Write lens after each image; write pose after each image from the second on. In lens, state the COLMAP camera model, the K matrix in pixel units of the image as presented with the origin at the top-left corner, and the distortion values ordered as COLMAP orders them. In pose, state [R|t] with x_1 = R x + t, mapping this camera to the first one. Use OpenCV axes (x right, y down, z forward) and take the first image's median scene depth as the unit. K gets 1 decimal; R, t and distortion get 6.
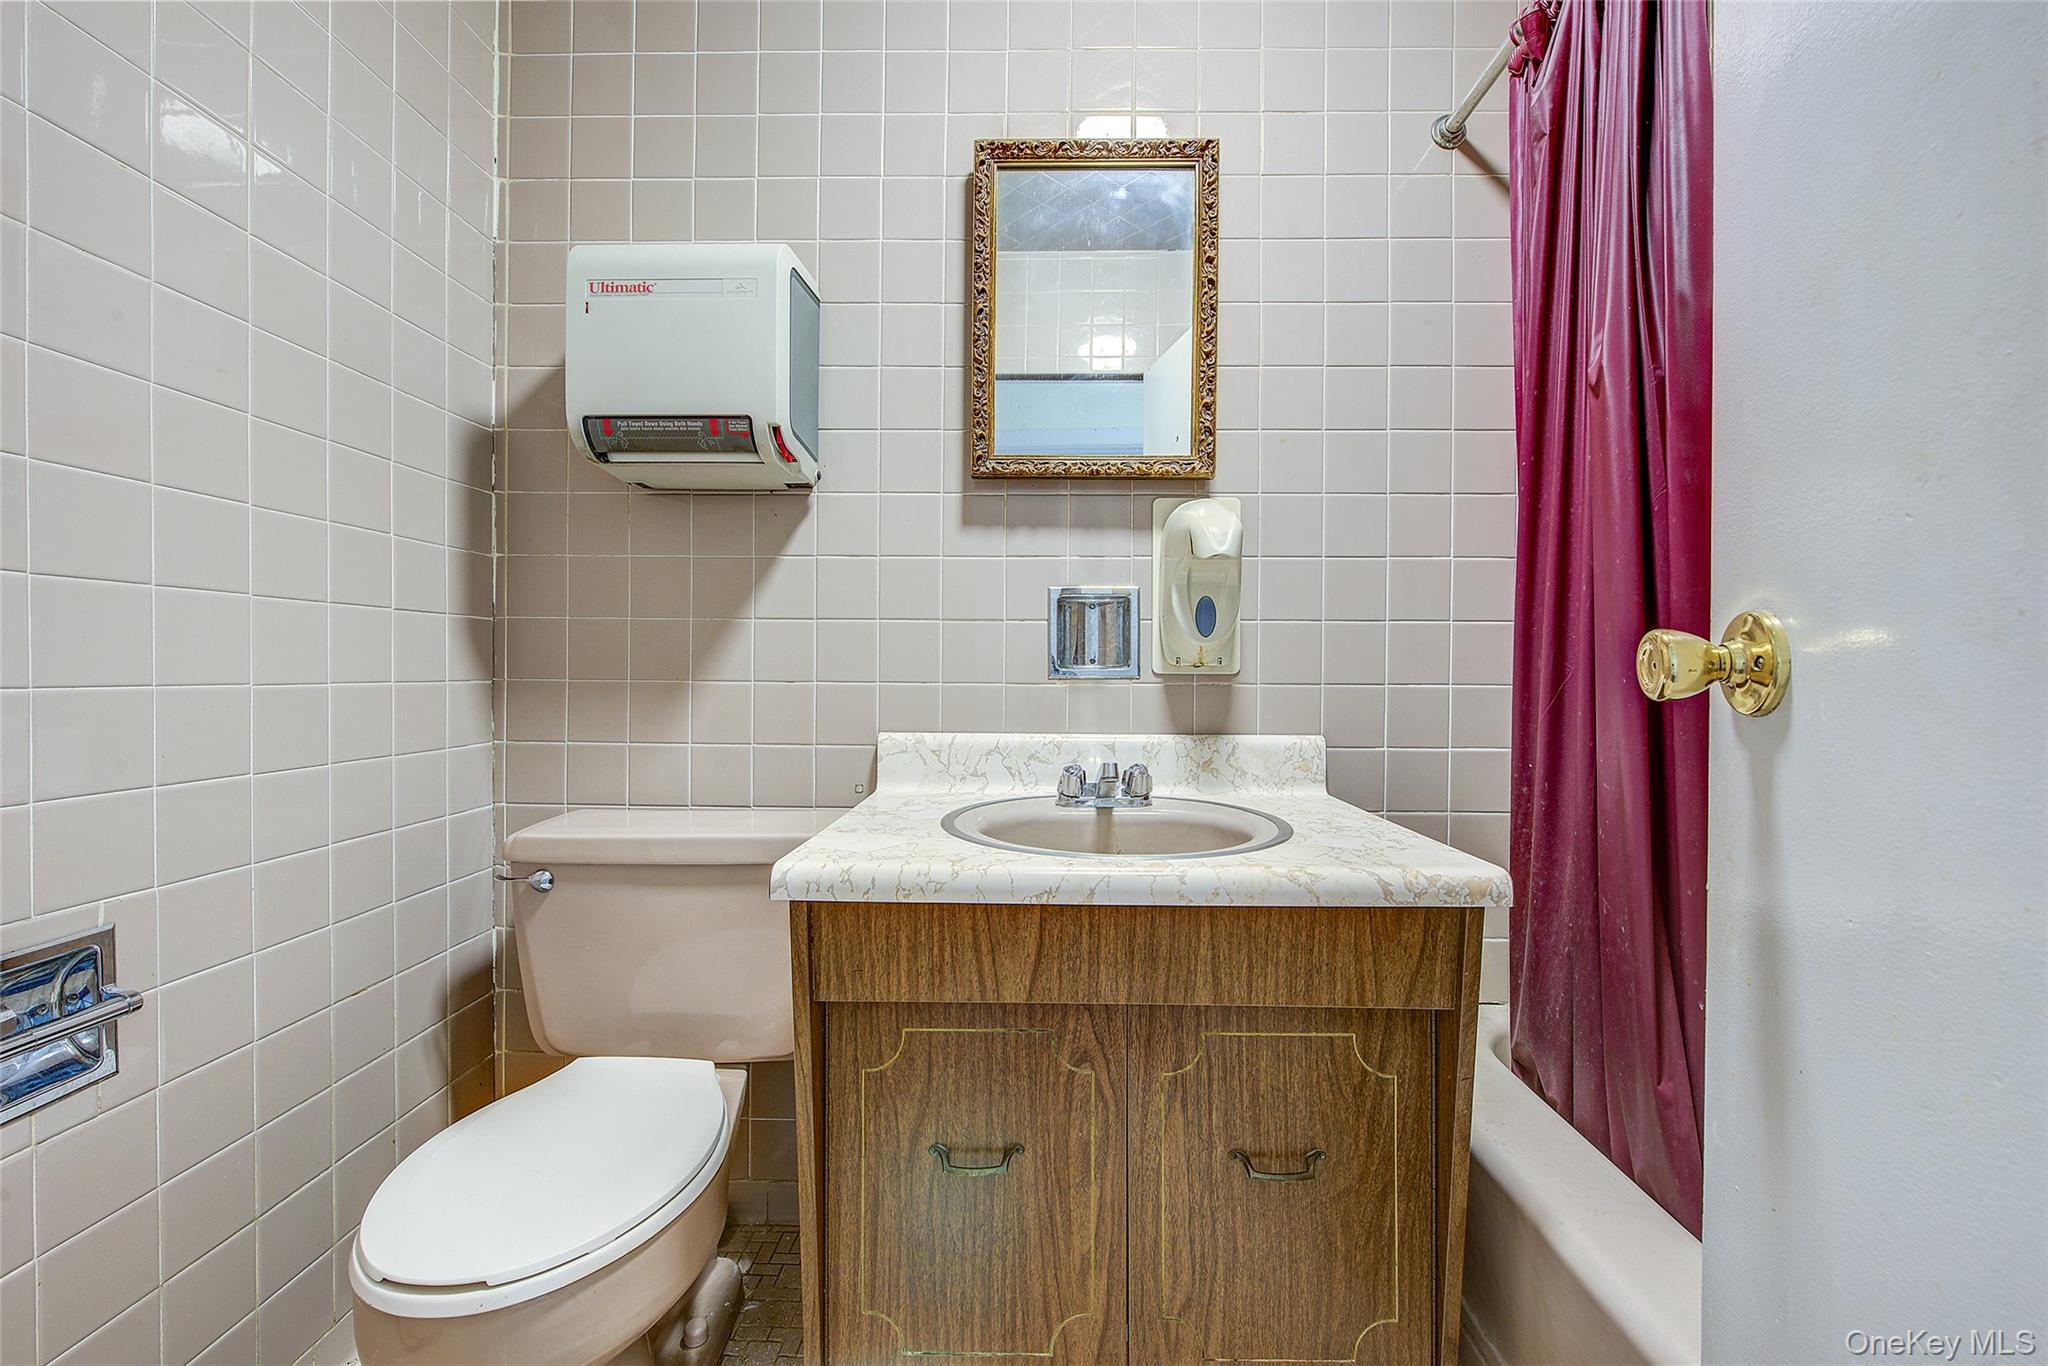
lens RADIAL K [[801.7, 0, 1024.0], [0, 801.7, 683.0], [0, 0, 1]] dist [-0.000733, -0.000041]
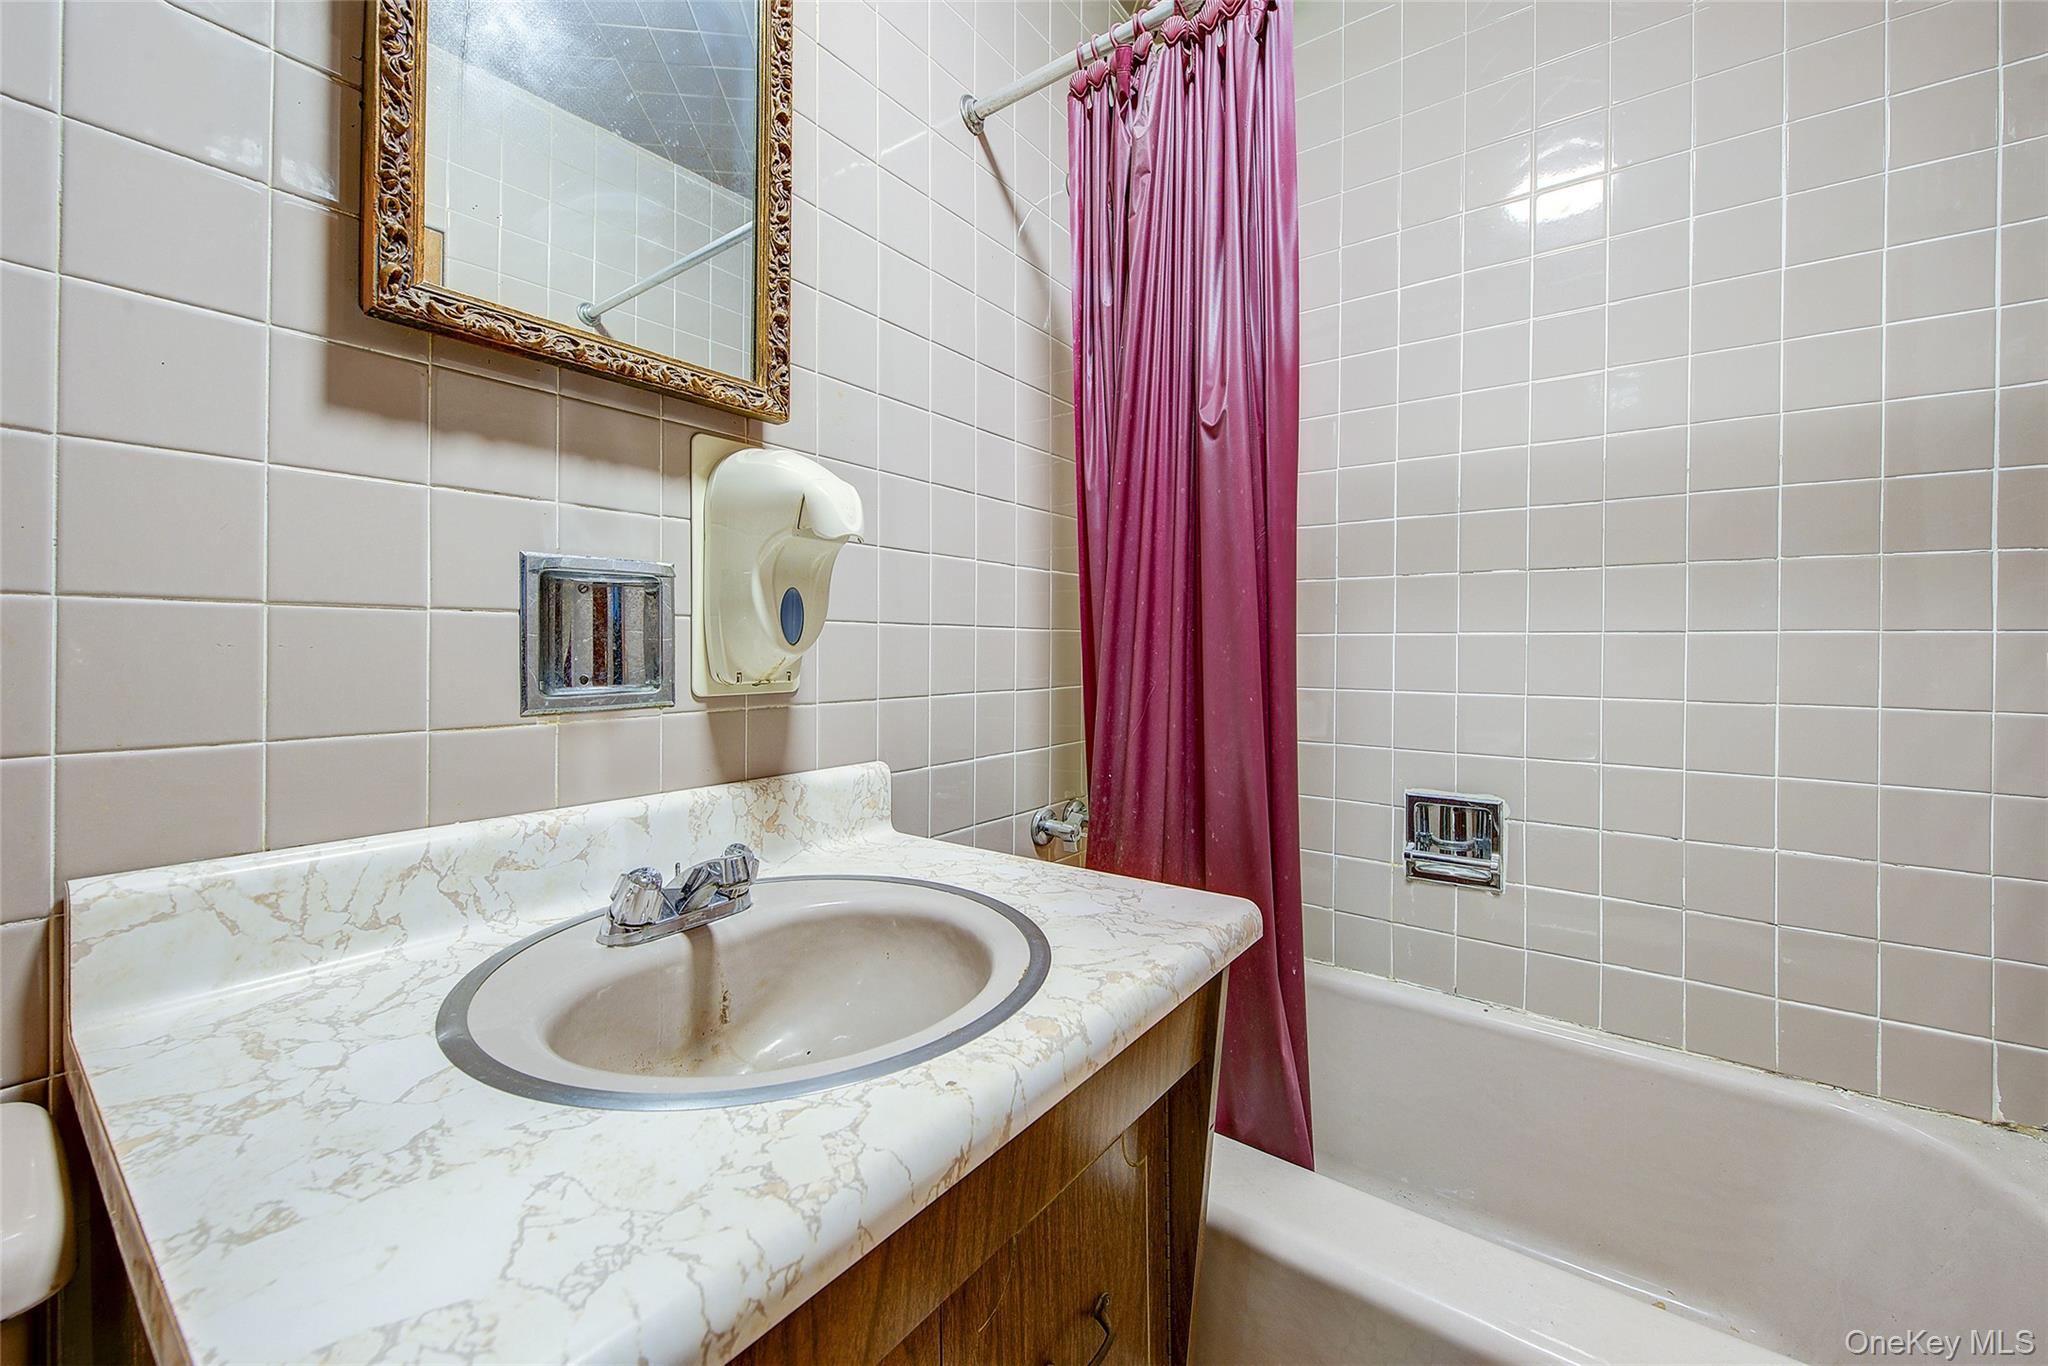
lens RADIAL K [[824.2, 0, 1024.5], [0, 824.2, 649.1], [0, 0, 1]] dist [-0.001394, -0.000251]
pose [[0.577260, -0.005033, 0.816545, -0.239688], [0.008843, 0.999961, -0.000089, -0.049251], [-0.816513, 0.007272, 0.577282, 0.388763]]
